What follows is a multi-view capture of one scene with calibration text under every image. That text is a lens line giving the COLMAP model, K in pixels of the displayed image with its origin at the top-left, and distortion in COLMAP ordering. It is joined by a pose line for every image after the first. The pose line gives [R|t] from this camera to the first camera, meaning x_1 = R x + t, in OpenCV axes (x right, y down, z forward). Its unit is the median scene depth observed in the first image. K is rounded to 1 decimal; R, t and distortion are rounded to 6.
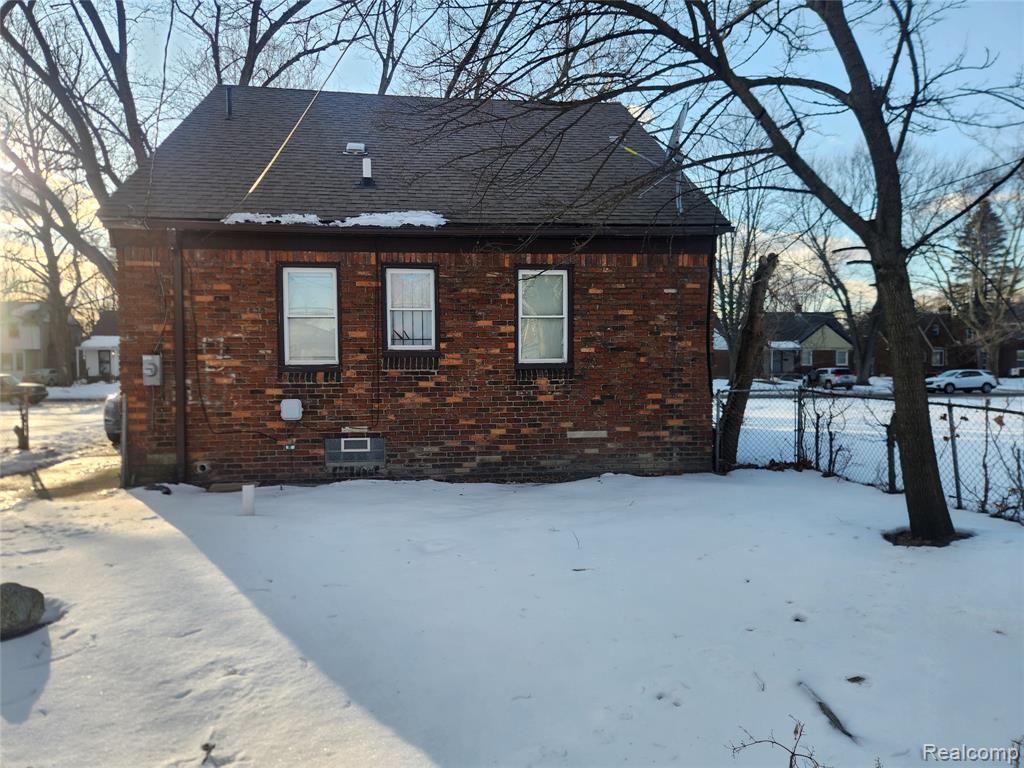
lens RADIAL K [[671.9, 0, 540.2], [0, 671.9, 384.5], [0, 0, 1]] dist [0.077145, -0.003245]
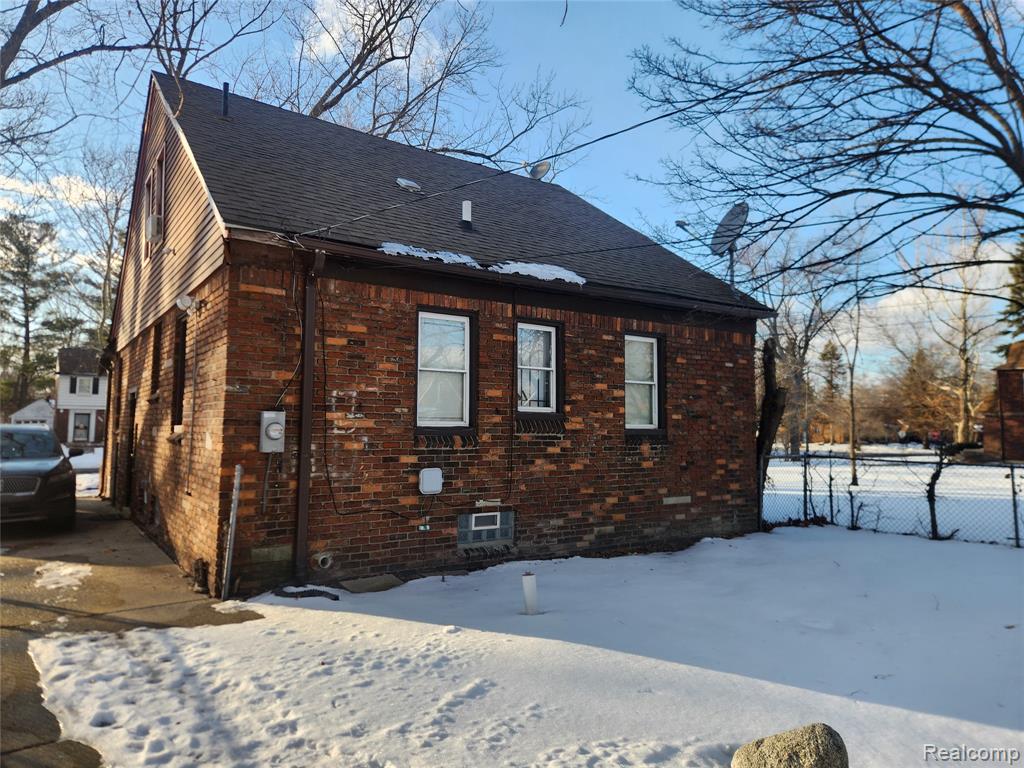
lens RADIAL K [[671.9, 0, 540.2], [0, 671.9, 384.5], [0, 0, 1]] dist [0.077145, -0.003245]
pose [[0.878170, 0.045821, 0.476150, -0.633261], [0.004265, 0.994612, -0.103579, 0.005689], [-0.478331, 0.092991, 0.873243, 0.204509]]
